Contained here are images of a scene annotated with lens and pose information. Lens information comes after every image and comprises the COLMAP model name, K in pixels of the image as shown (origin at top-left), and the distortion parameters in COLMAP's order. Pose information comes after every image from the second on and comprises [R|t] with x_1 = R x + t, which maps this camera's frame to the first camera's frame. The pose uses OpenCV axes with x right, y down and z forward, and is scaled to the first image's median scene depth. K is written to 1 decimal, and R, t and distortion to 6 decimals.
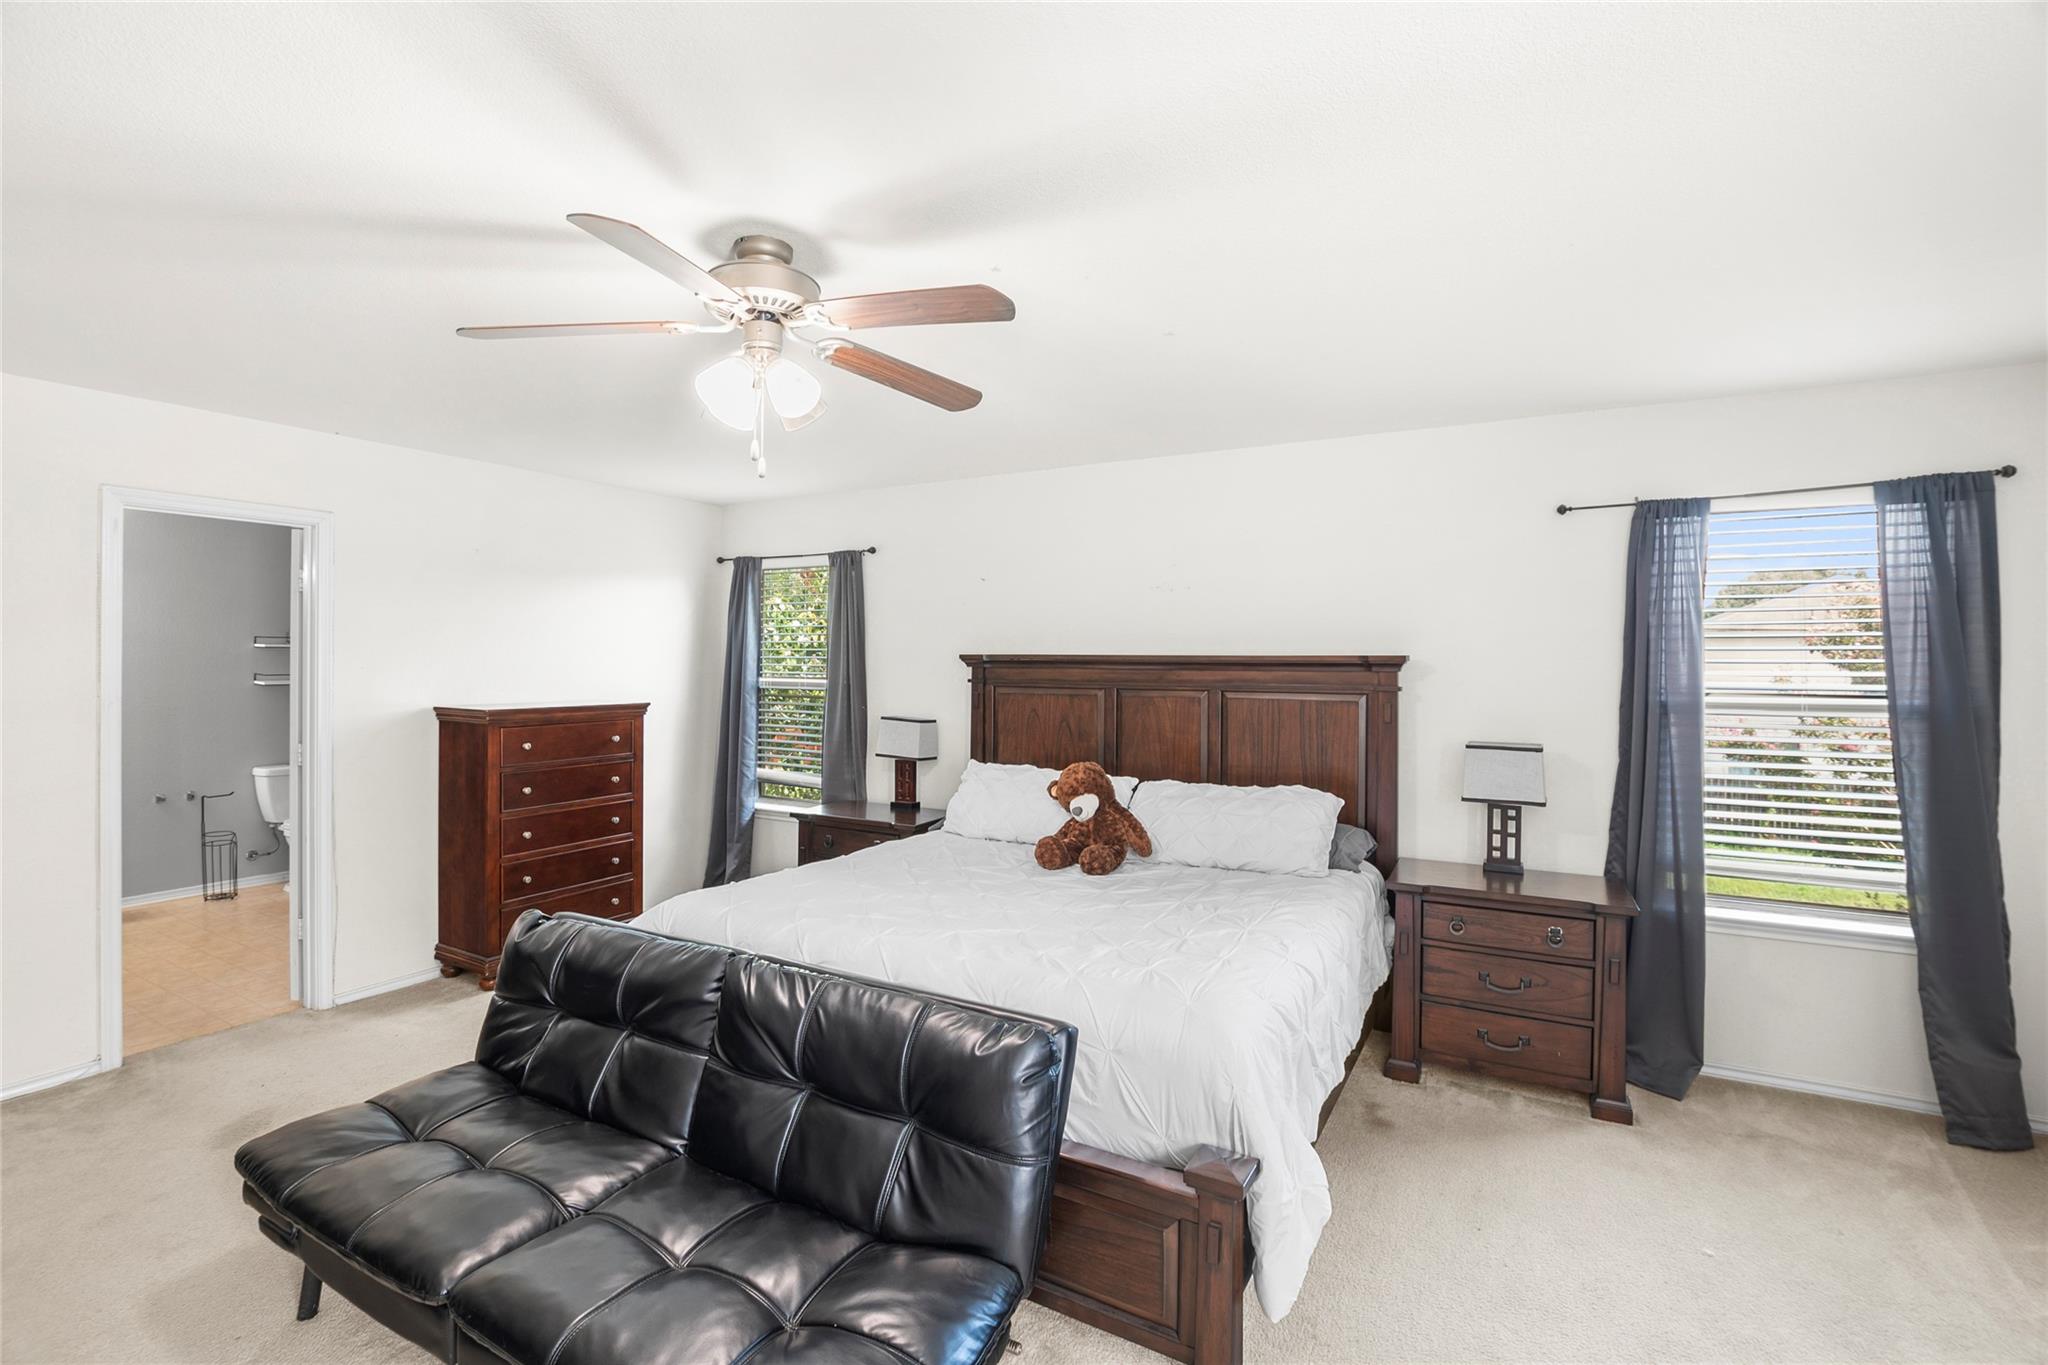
lens RADIAL K [[895.7, 0, 1027.5], [0, 895.7, 668.5], [0, 0, 1]] dist [-0.041489, 0.010193]
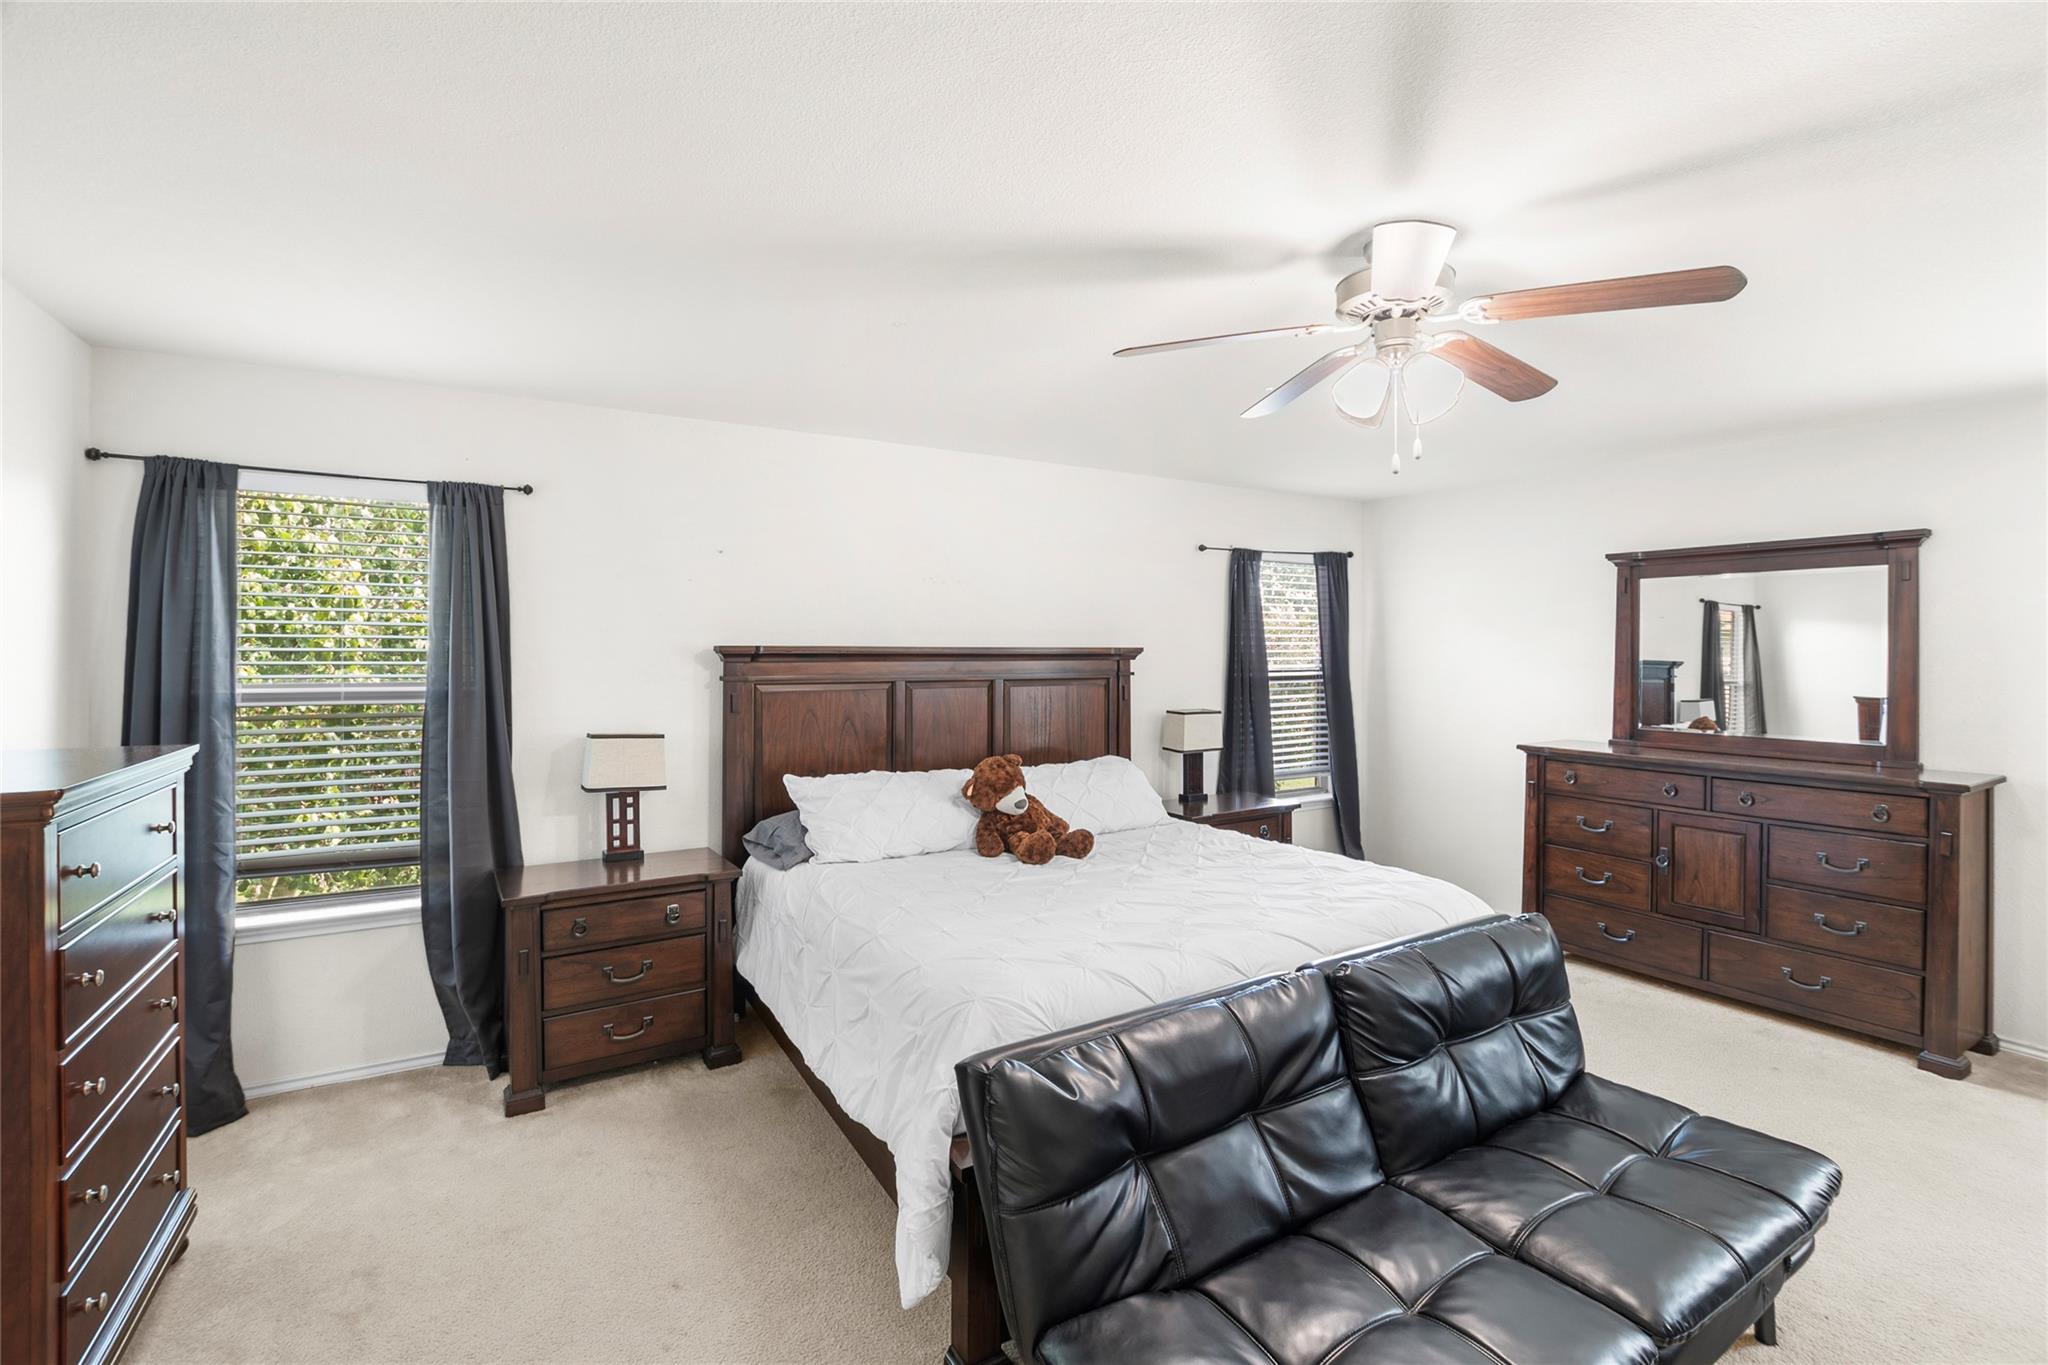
lens RADIAL K [[917.3, 0, 1018.1], [0, 917.3, 657.7], [0, 0, 1]] dist [-0.038841, 0.011661]
pose [[0.501846, -0.008595, 0.864915, -0.793110], [0.010264, 0.999939, 0.003981, -0.007279], [-0.864896, 0.006880, 0.501903, 0.467384]]
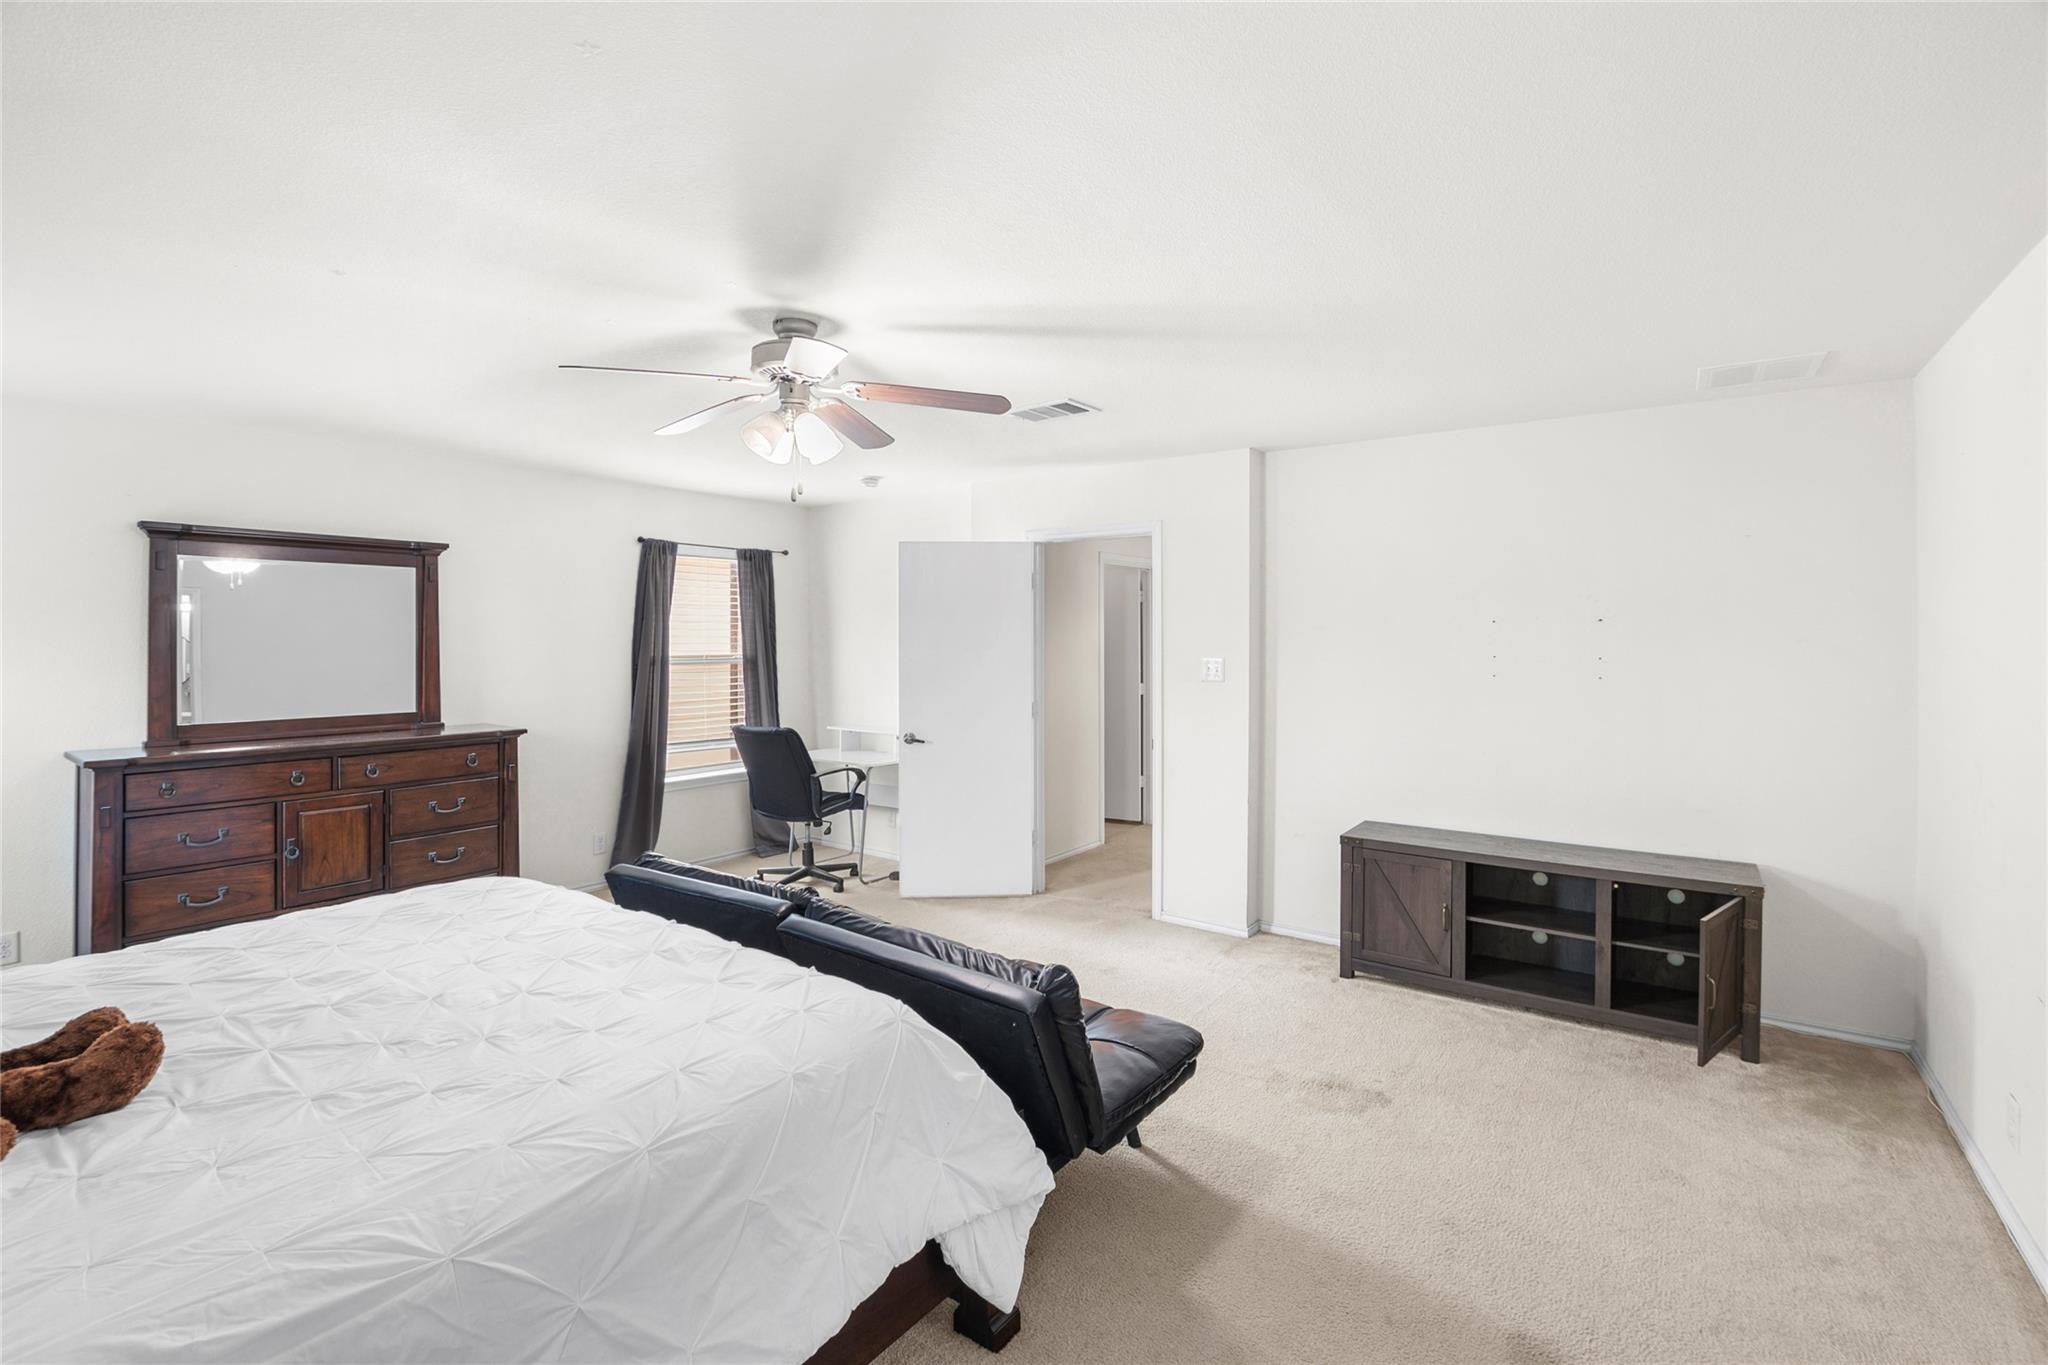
lens RADIAL K [[921.7, 0, 1025.9], [0, 921.7, 642.9], [0, 0, 1]] dist [-0.018259, 0.000065]
pose [[-0.991447, -0.006334, 0.130354, -0.458670], [-0.003678, 0.999781, 0.020607, -0.020630], [-0.130456, 0.019952, -0.991253, 1.281480]]
